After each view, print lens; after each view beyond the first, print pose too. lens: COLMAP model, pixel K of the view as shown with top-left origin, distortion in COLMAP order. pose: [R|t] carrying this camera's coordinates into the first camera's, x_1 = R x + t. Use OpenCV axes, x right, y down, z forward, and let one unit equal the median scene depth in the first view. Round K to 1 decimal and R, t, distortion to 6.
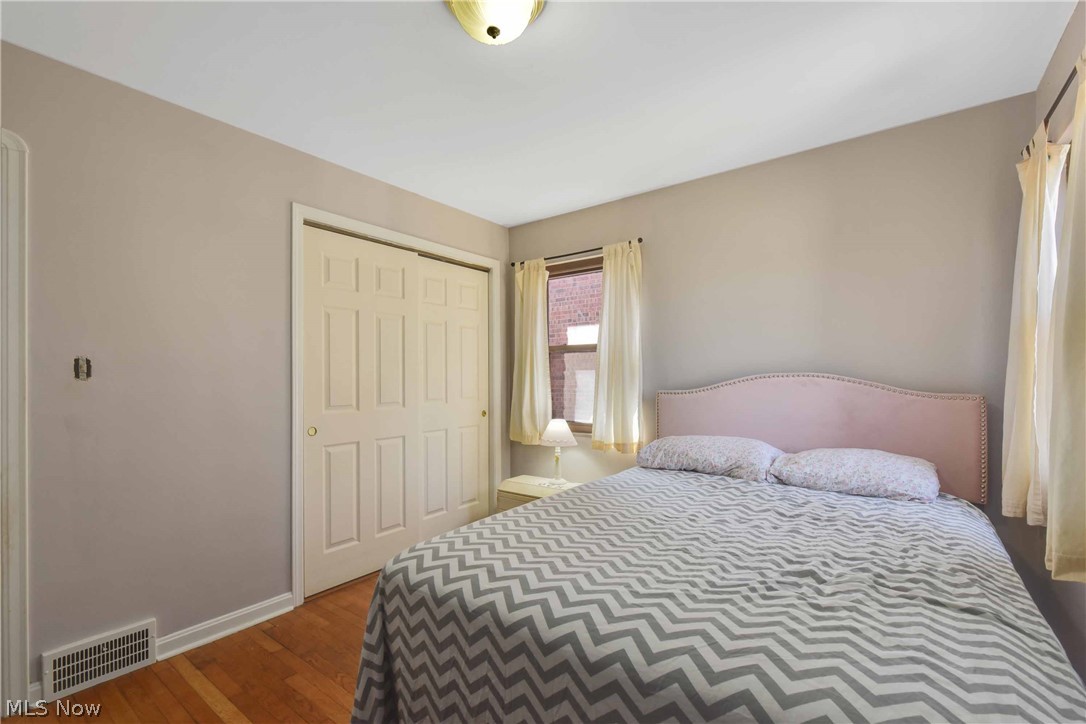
lens RADIAL K [[462.4, 0, 539.5], [0, 462.4, 367.0], [0, 0, 1]] dist [0.012511, -0.000065]
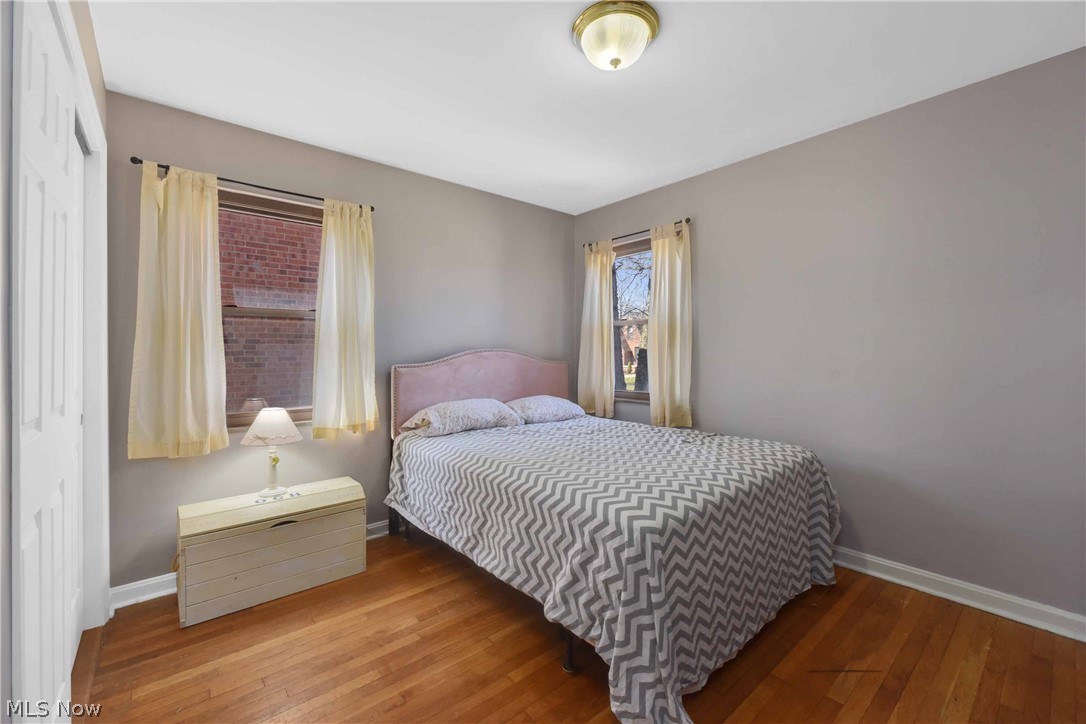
lens RADIAL K [[447.5, 0, 538.8], [0, 447.5, 350.0], [0, 0, 1]] dist [-0.000113, -0.000014]
pose [[0.237221, 0.017101, 0.971305, -0.598130], [-0.009763, 0.999837, -0.015219, 0.028452], [-0.971407, -0.005872, 0.237349, 0.449103]]
